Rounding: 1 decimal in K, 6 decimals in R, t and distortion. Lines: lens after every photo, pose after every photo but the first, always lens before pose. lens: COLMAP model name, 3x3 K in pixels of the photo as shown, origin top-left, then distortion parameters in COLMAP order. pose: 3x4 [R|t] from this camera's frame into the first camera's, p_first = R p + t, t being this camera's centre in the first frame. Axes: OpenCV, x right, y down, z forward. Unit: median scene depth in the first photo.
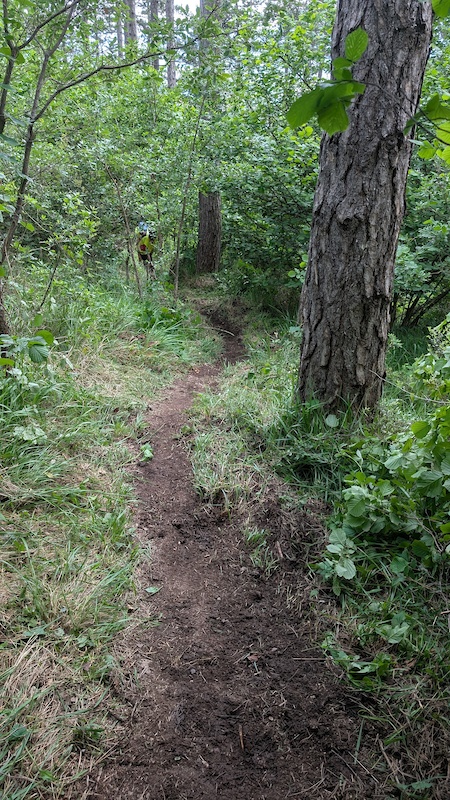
lens RADIAL K [[567.5, 0, 225.2], [0, 567.5, 399.8], [0, 0, 1]] dist [-0.009624, -0.014526]
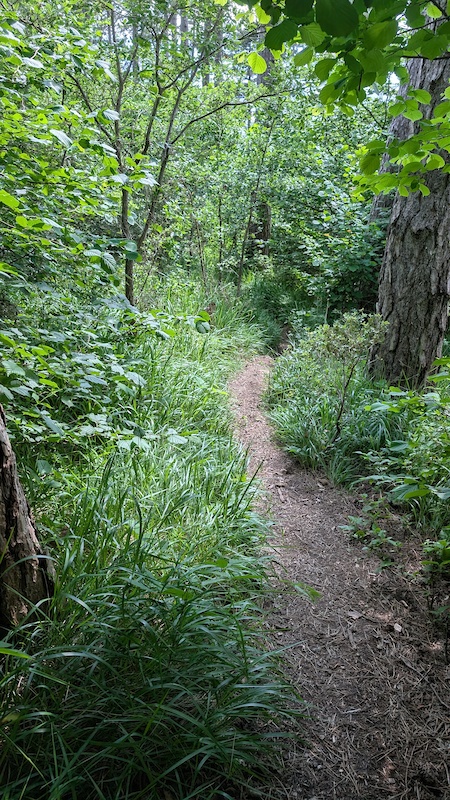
lens RADIAL K [[567.5, 0, 224.7], [0, 567.5, 400.0], [0, 0, 1]] dist [-0.009624, -0.014526]
pose [[0.998278, 0.039888, -0.043008, -0.134154], [-0.040347, 0.999137, -0.009875, 0.077298], [0.042577, 0.011593, 0.999026, -0.235737]]
